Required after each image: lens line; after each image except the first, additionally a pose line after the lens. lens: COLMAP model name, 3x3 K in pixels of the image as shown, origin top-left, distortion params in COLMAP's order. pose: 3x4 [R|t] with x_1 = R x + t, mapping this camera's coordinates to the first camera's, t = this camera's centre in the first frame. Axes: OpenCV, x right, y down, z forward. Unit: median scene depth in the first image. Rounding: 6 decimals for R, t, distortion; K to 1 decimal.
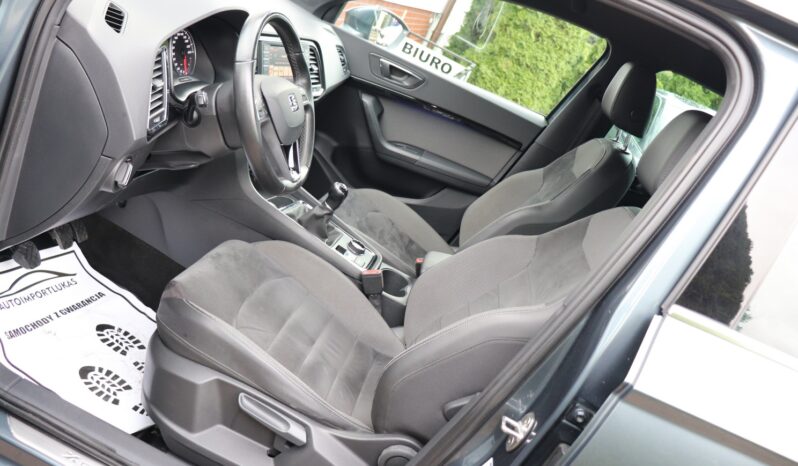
lens RADIAL K [[663.6, 0, 395.3], [0, 663.6, 228.8], [0, 0, 1]] dist [-0.187441, 0.173531]
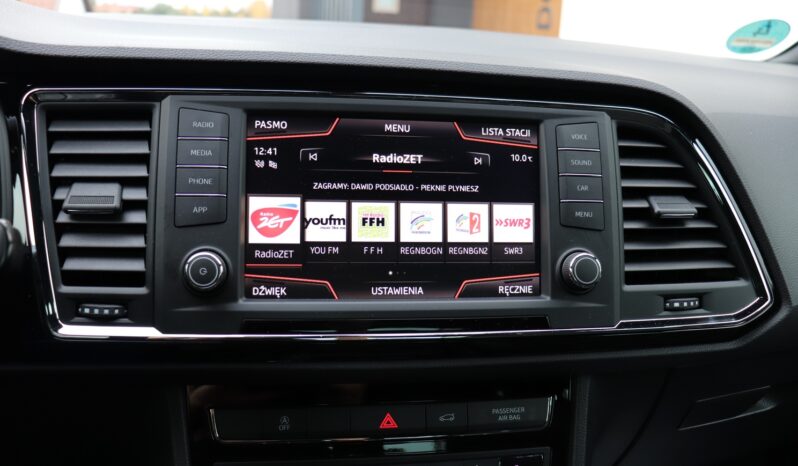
lens RADIAL K [[663.6, 0, 395.3], [0, 663.6, 228.8], [0, 0, 1]] dist [-0.187441, 0.173531]
pose [[0.456817, -0.153483, -0.876220, 0.031434], [-0.179166, 0.948942, -0.259630, -0.171441], [0.871331, 0.275592, 0.405994, 0.870355]]
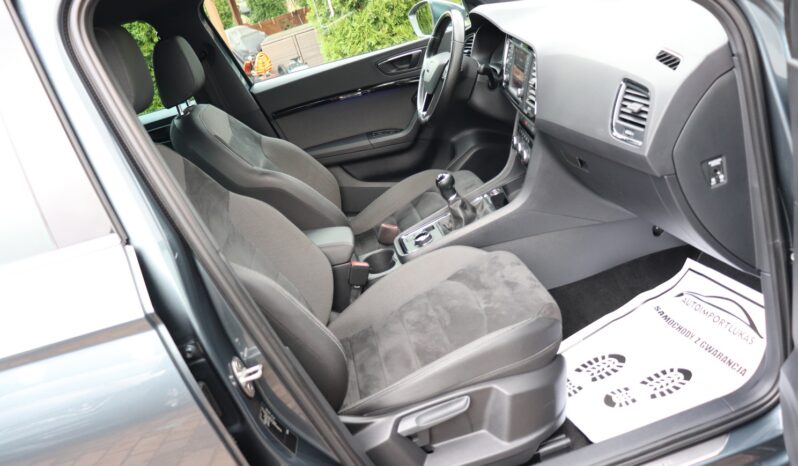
lens RADIAL K [[663.6, 0, 395.3], [0, 663.6, 228.8], [0, 0, 1]] dist [-0.187441, 0.173531]
pose [[-0.935048, -0.025988, -0.353568, 0.343324], [-0.229944, 0.803537, 0.549048, -0.536118], [0.269836, 0.594687, -0.757322, 1.777139]]
